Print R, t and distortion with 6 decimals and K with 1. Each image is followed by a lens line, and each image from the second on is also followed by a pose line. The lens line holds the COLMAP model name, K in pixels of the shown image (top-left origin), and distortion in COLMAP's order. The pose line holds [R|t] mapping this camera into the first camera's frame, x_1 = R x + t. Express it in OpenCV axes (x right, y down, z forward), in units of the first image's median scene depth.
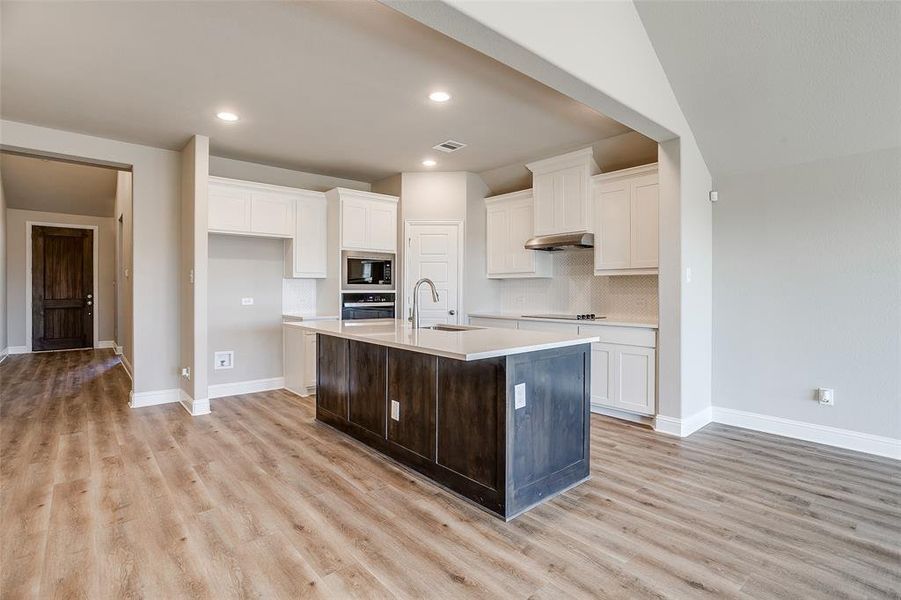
lens RADIAL K [[437.4, 0, 454.1], [0, 437.4, 293.2], [0, 0, 1]] dist [-0.043662, 0.024693]
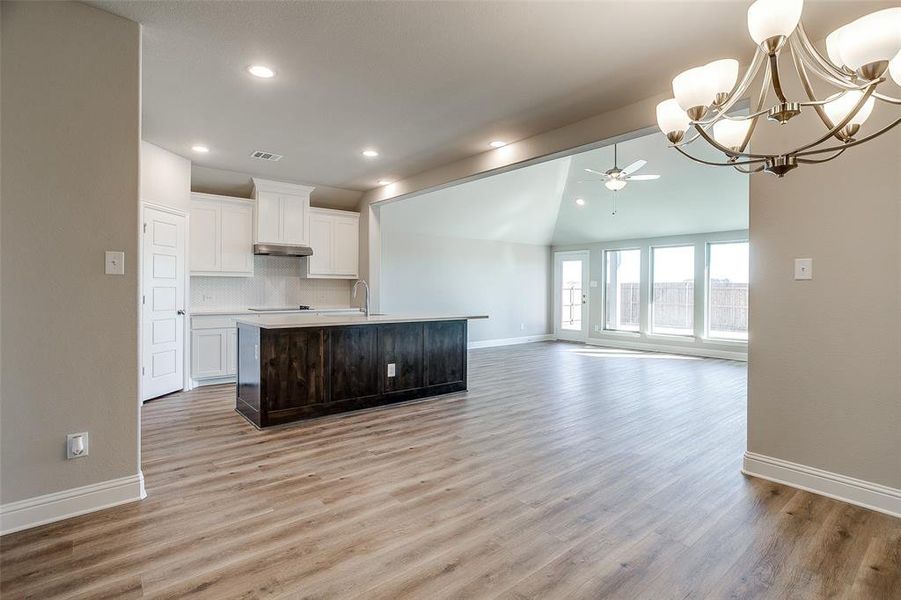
lens RADIAL K [[437.9, 0, 451.0], [0, 437.9, 291.4], [0, 0, 1]] dist [-0.038164, 0.000644]
pose [[0.026510, -0.006000, 0.999631, -1.622858], [-0.000132, 0.999982, 0.006006, -0.007988], [-0.999649, -0.000291, 0.026509, 0.763907]]
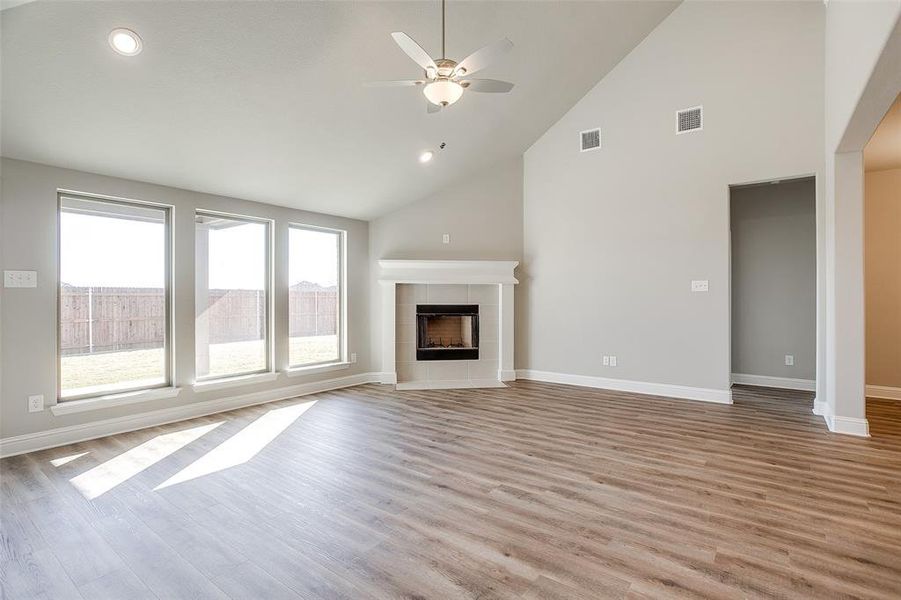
lens RADIAL K [[437.4, 0, 454.1], [0, 437.4, 293.2], [0, 0, 1]] dist [-0.043662, 0.024693]
pose [[-0.977760, -0.004293, -0.209683, 0.745867], [-0.003173, 0.999979, -0.005682, -0.003440], [0.209703, -0.004890, -0.977753, 1.100816]]
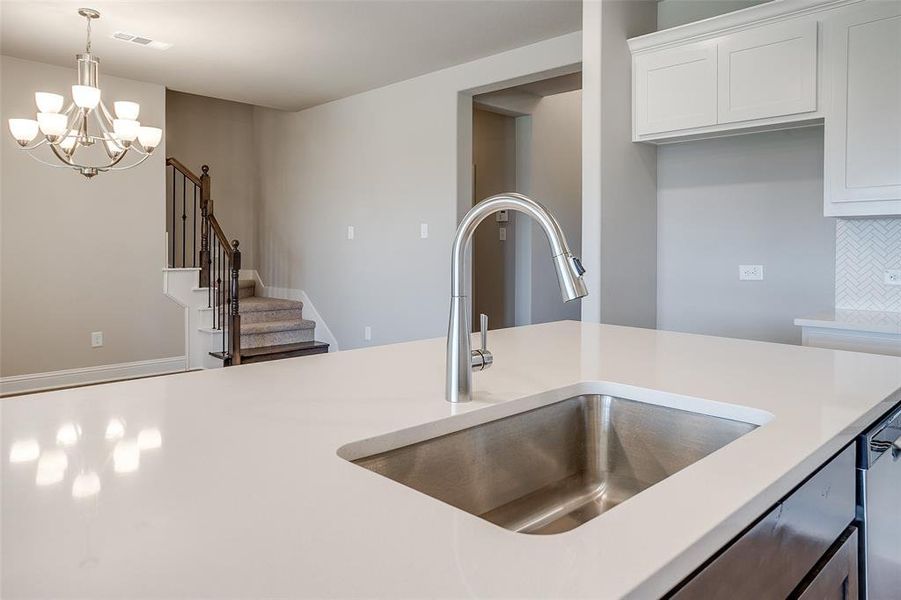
lens RADIAL K [[619.0, 0, 451.1], [0, 619.0, 247.1], [0, 0, 1]] dist [0.001749, 0.000899]
pose [[0.062121, -0.003914, -0.998061, 0.296846], [-0.009921, 0.999940, -0.004539, -0.004123], [0.998019, 0.010184, 0.062079, 1.068769]]
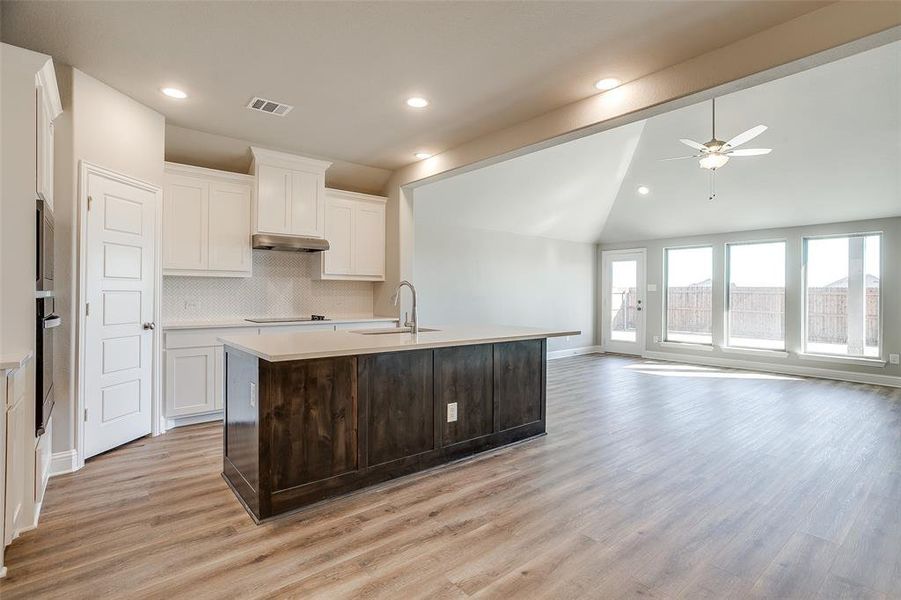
lens RADIAL K [[437.4, 0, 454.1], [0, 437.4, 293.2], [0, 0, 1]] dist [-0.043662, 0.024693]
pose [[0.024407, -0.000072, 0.999702, -1.156552], [-0.000407, 1.000000, 0.000082, -0.008478], [-0.999702, -0.000408, 0.024407, 0.977524]]
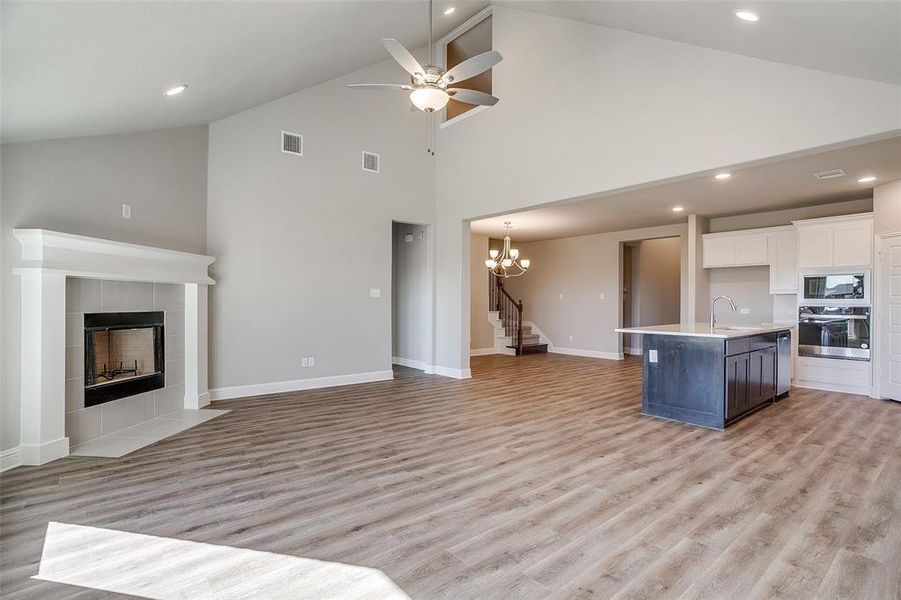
lens RADIAL K [[437.4, 0, 454.1], [0, 437.4, 293.2], [0, 0, 1]] dist [-0.043662, 0.024693]
pose [[-0.023170, -0.022189, -0.999485, 1.666260], [-0.010005, 0.999709, -0.021962, -0.000181], [0.999681, 0.009491, -0.023385, 0.105136]]
